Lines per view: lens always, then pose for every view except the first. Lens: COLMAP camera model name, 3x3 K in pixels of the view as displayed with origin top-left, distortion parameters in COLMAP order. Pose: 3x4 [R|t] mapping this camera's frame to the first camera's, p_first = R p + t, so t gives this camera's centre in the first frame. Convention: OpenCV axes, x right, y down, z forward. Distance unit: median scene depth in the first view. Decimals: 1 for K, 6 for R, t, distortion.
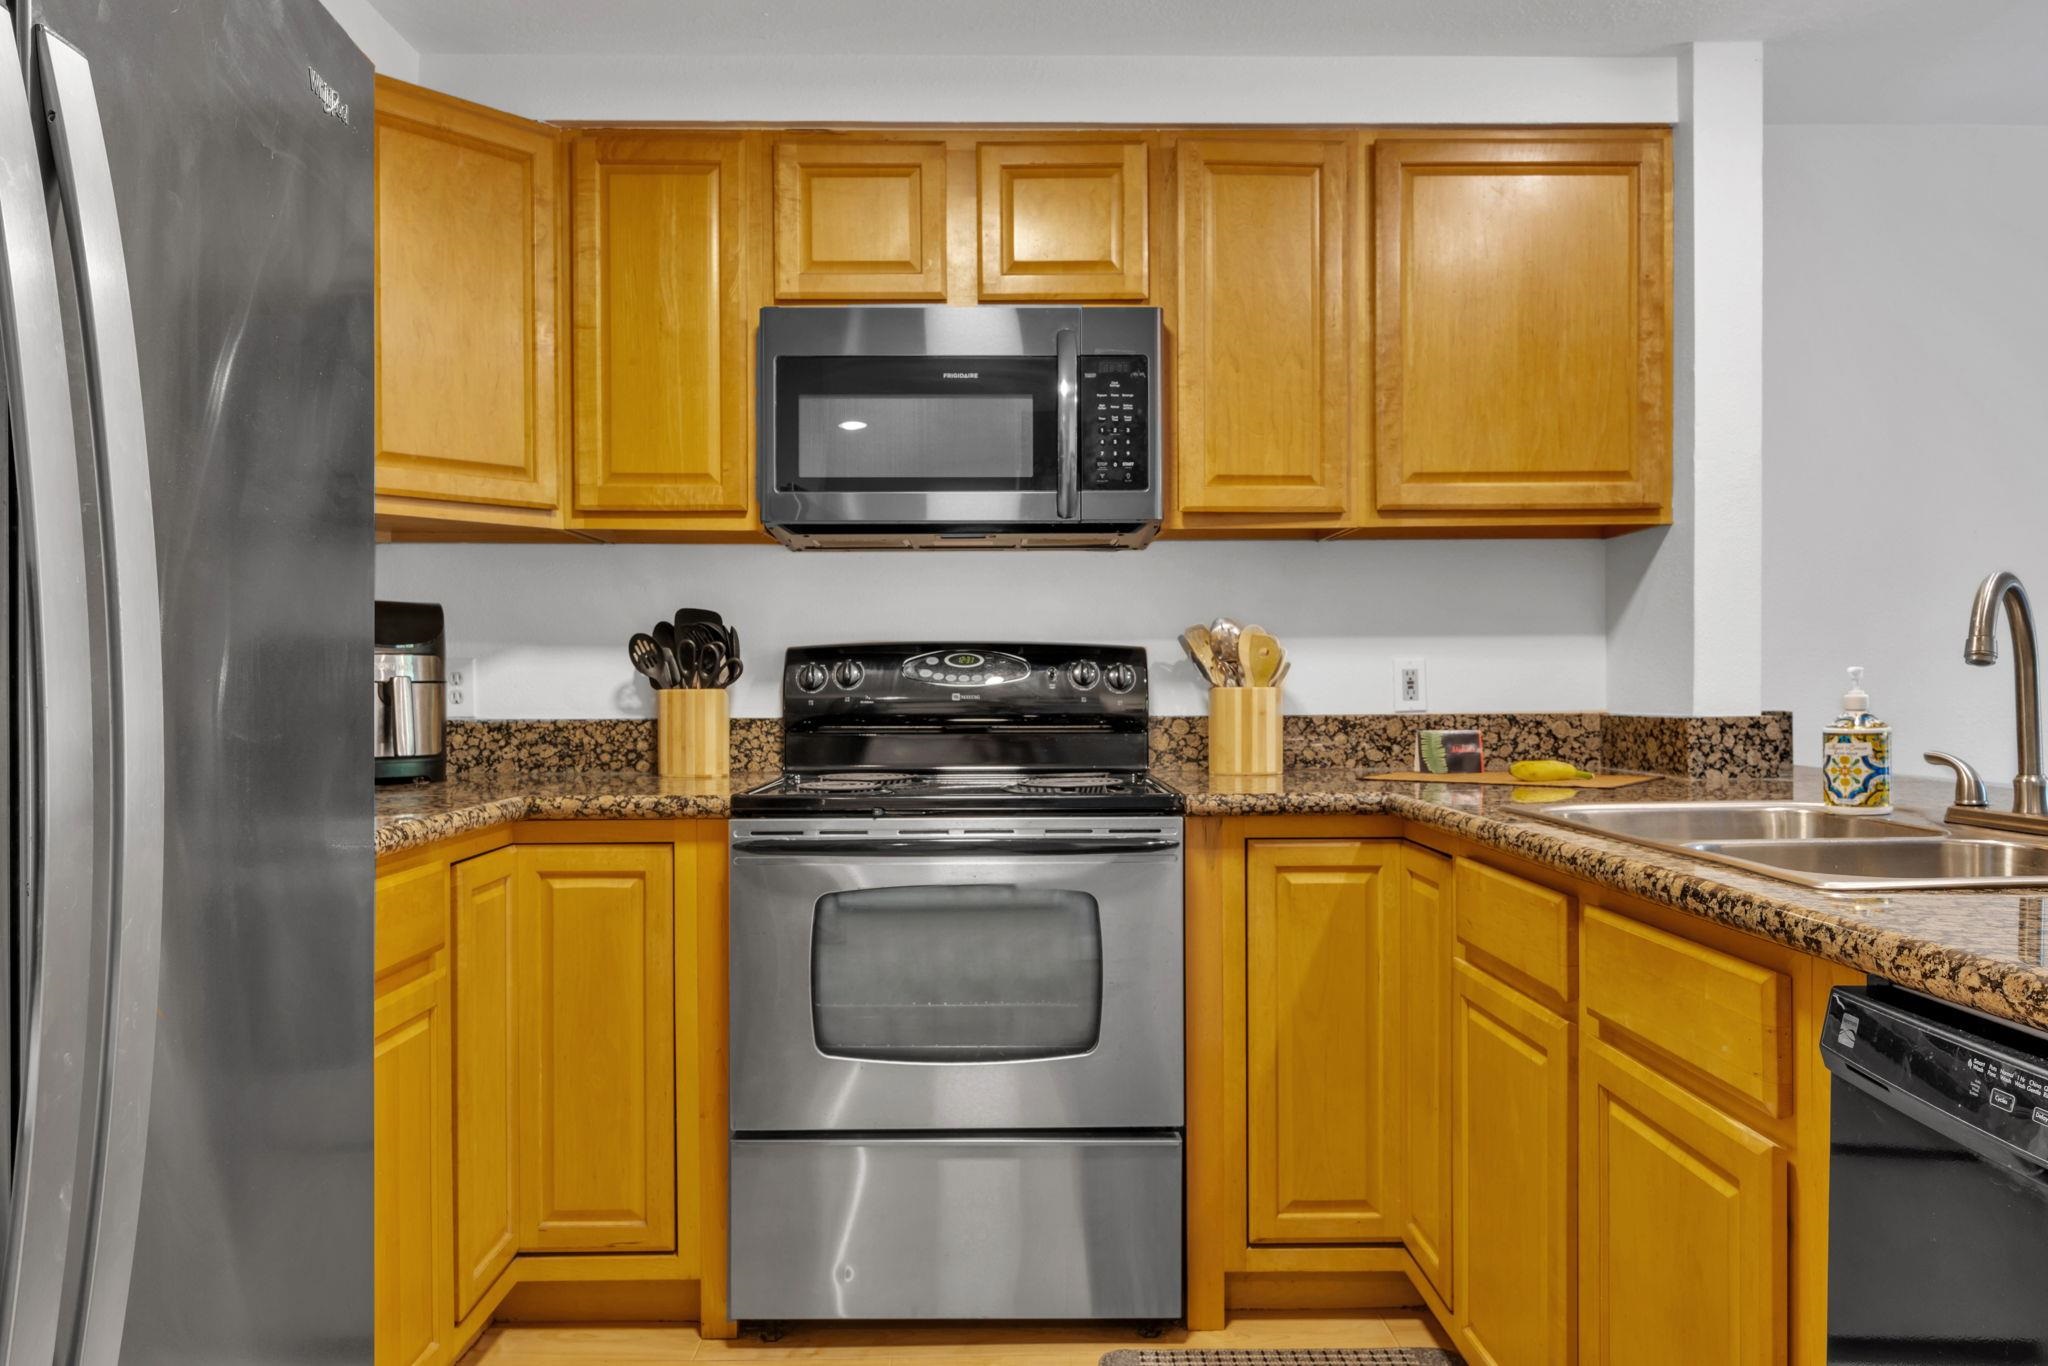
lens RADIAL K [[1398.7, 0, 1024.0], [0, 1398.7, 692.8], [0, 0, 1]] dist [-0.003428, -0.001954]
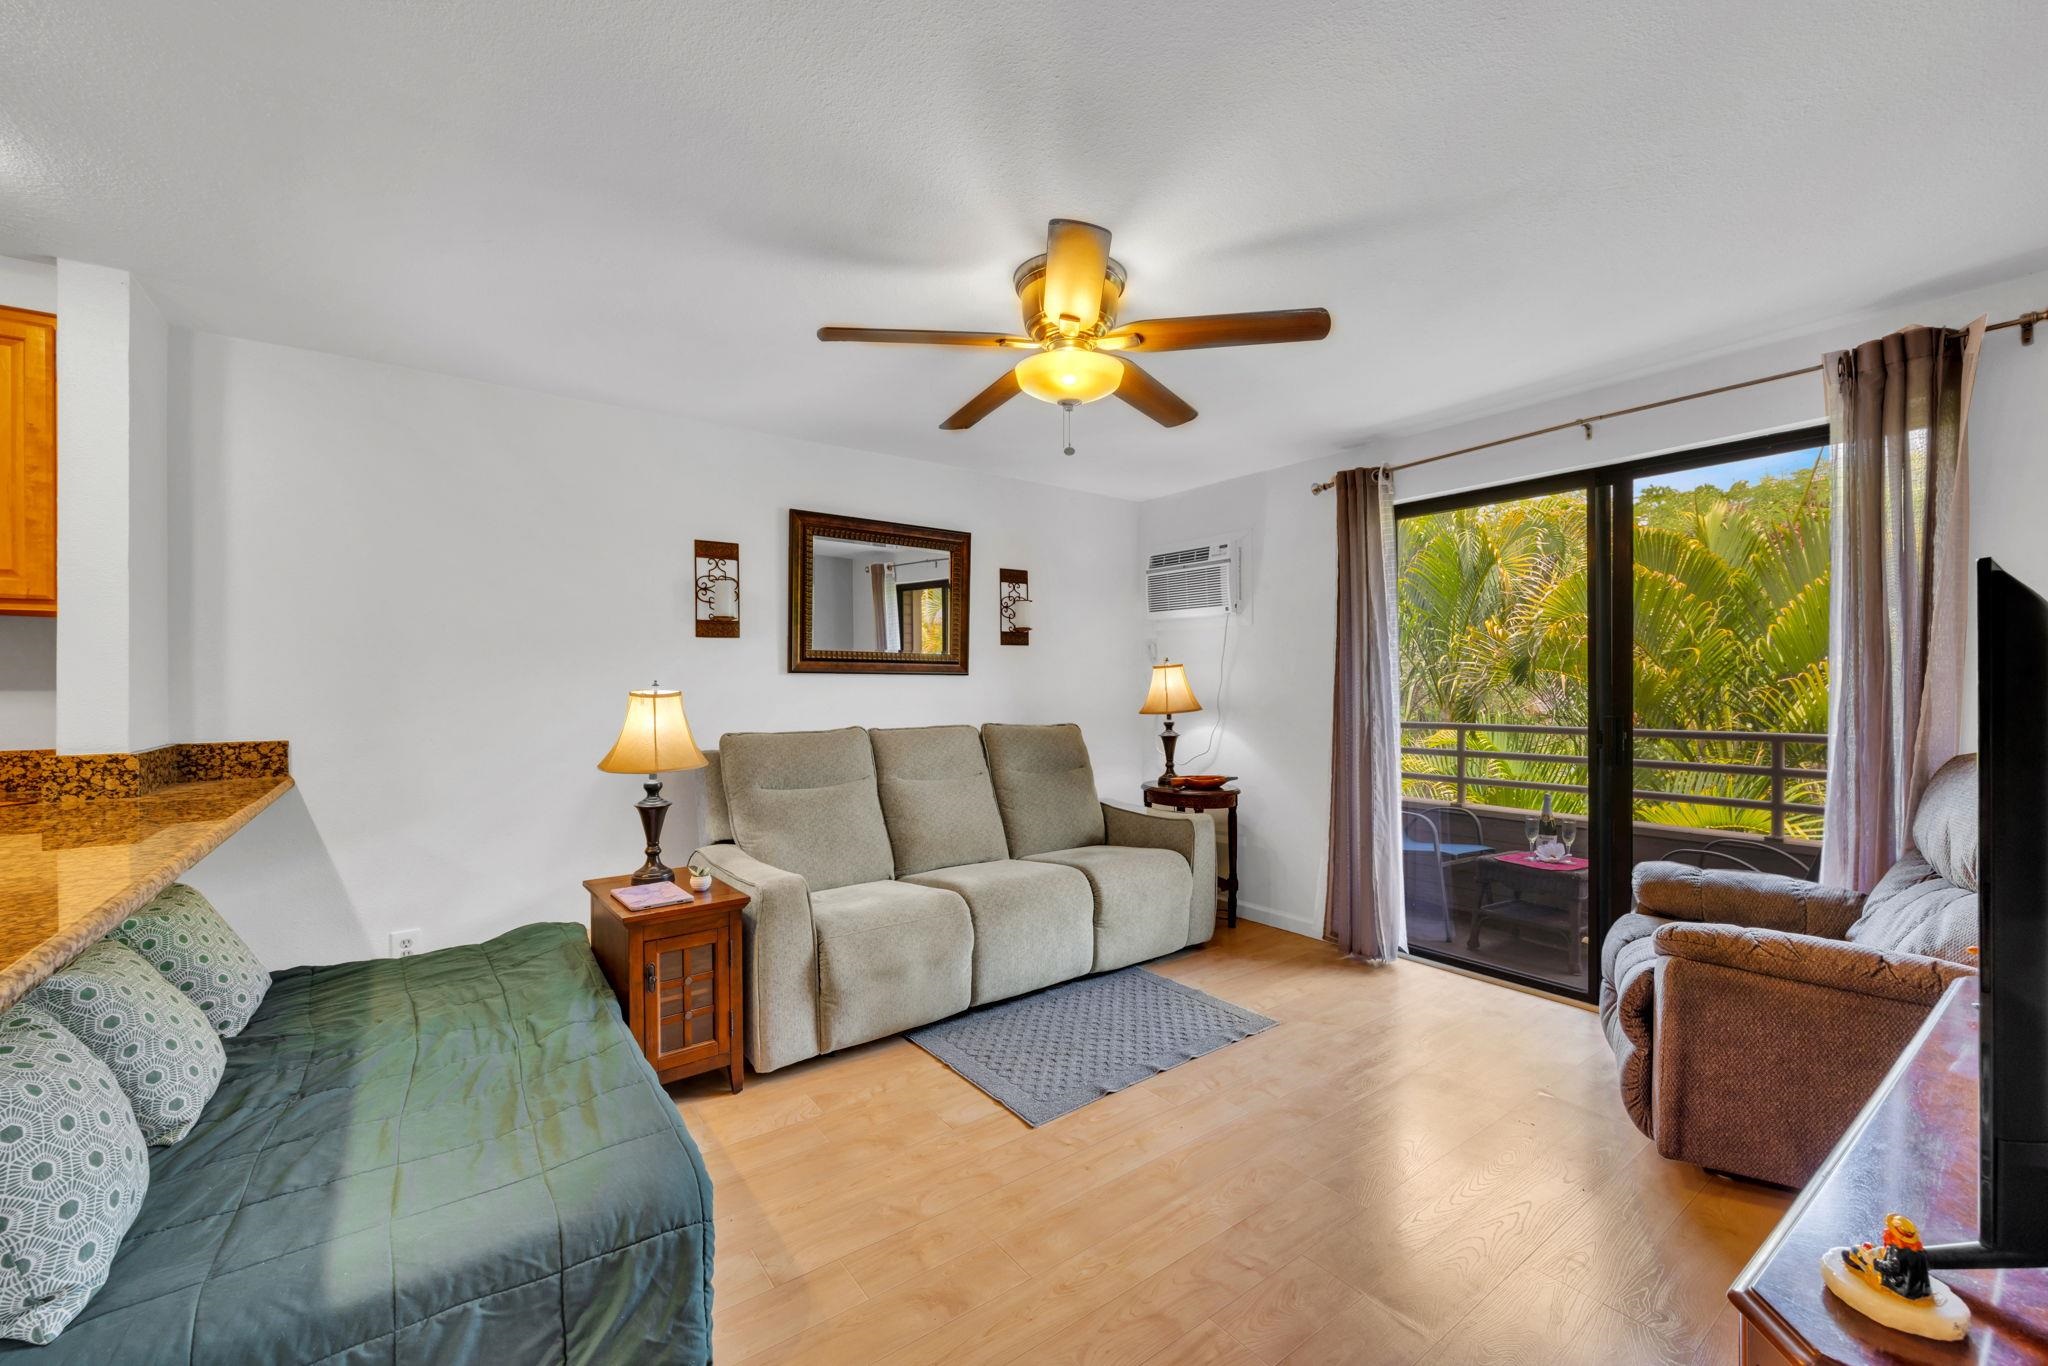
lens RADIAL K [[836.3, 0, 1030.3], [0, 836.3, 682.1], [0, 0, 1]] dist [-0.001625, -0.000600]
pose [[0.808618, 0.003356, 0.588324, 0.753742], [0.005781, 0.999890, -0.013649, -0.037115], [-0.588305, 0.014438, 0.808510, -0.198424]]
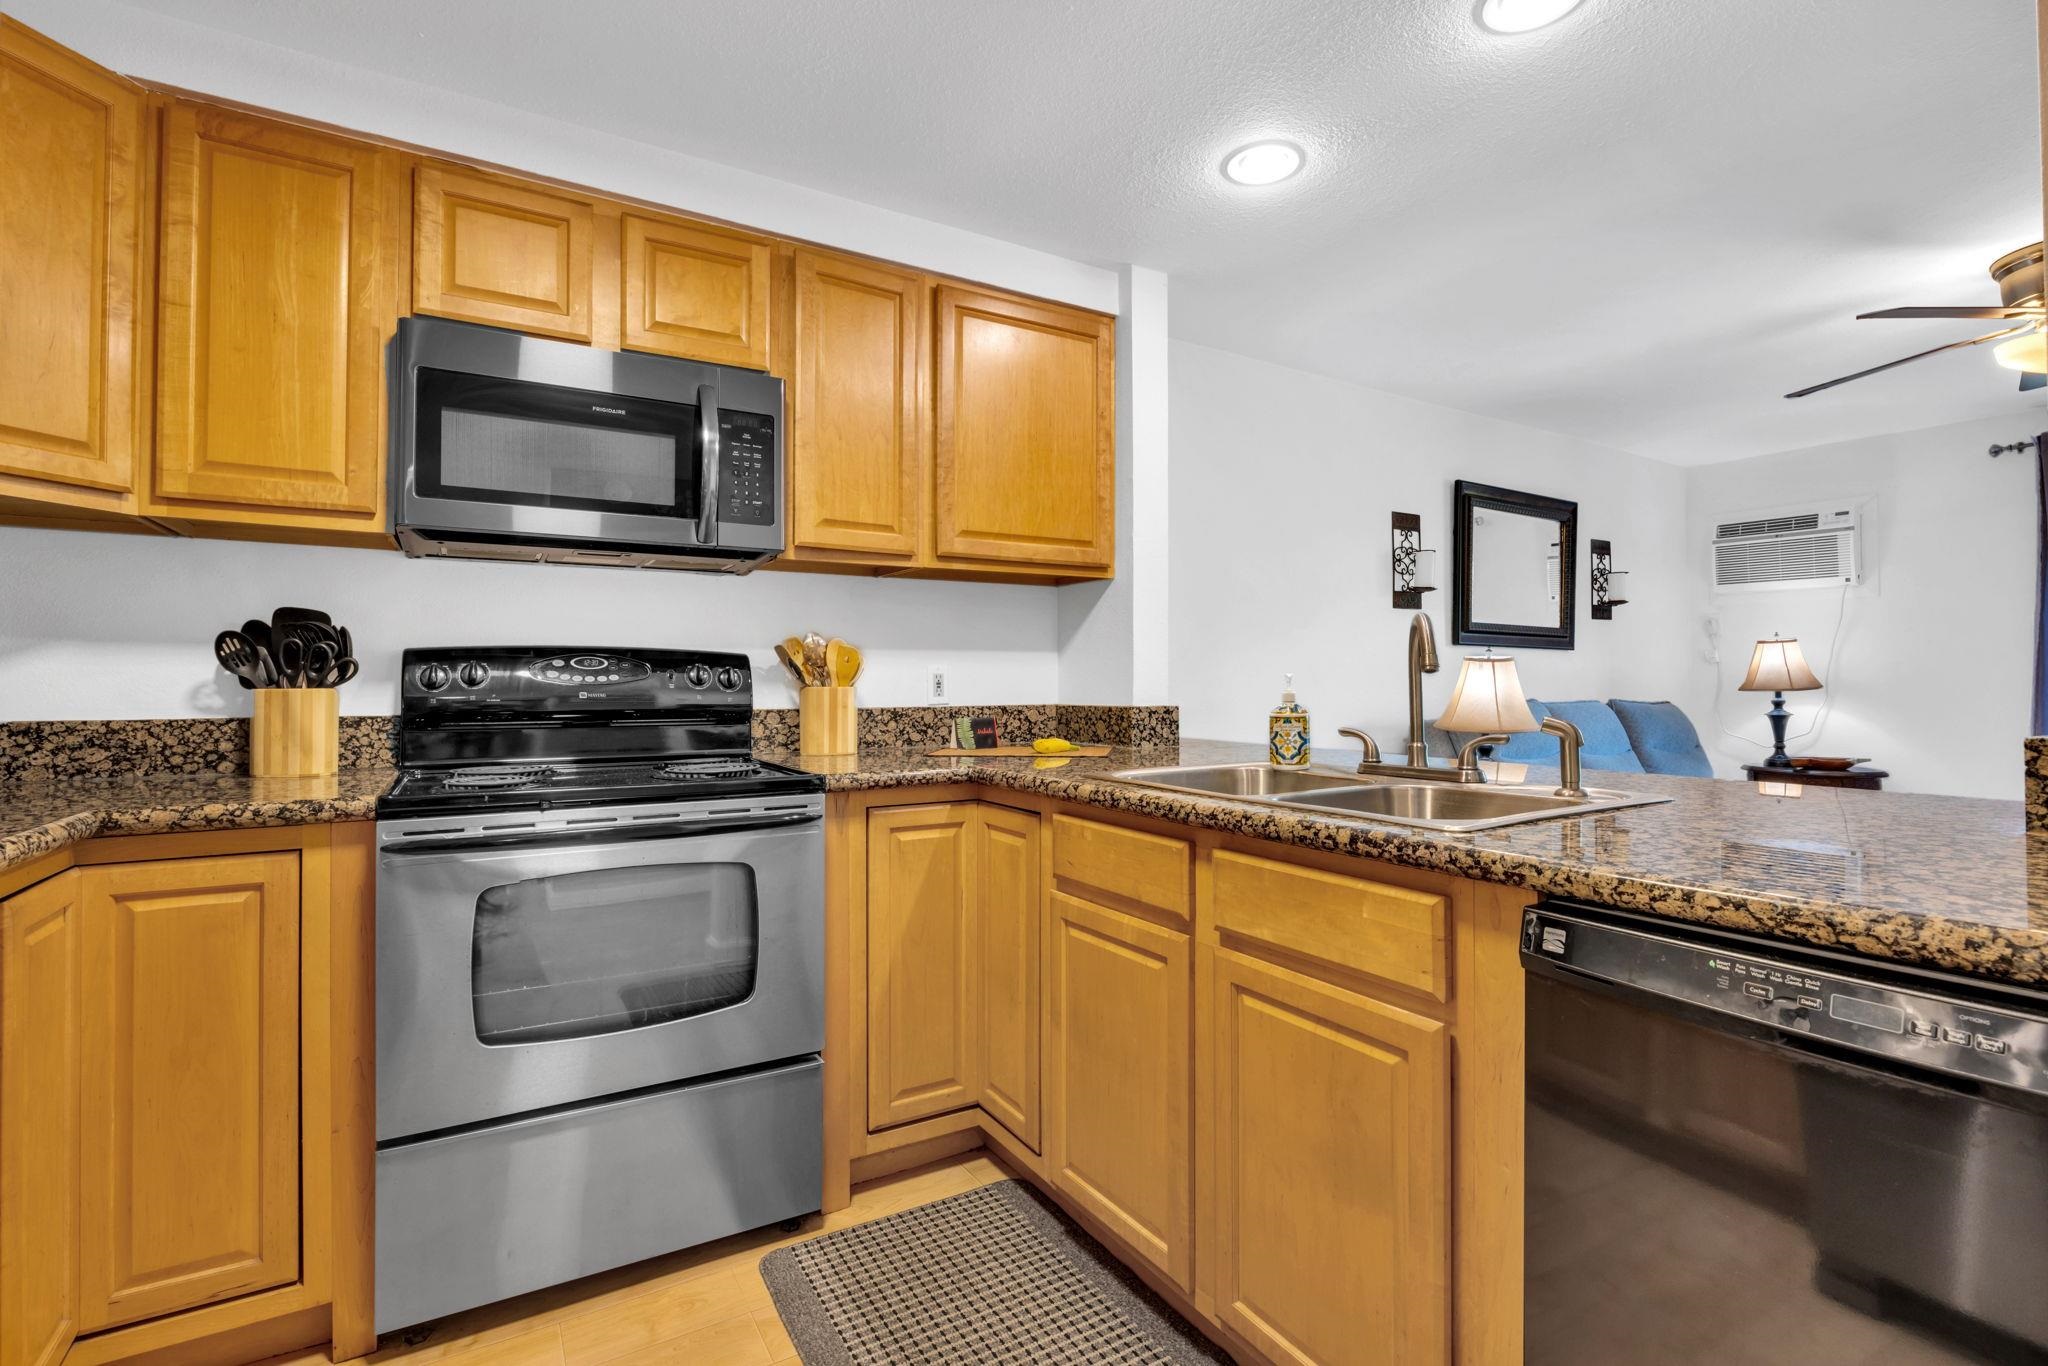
lens RADIAL K [[924.8, 0, 1015.3], [0, 924.8, 668.9], [0, 0, 1]] dist [-0.014741, 0.000861]
pose [[0.868813, 0.009820, 0.495044, -0.124041], [0.001563, 0.999744, -0.022574, -0.000912], [-0.495139, 0.020387, 0.868575, 0.192072]]
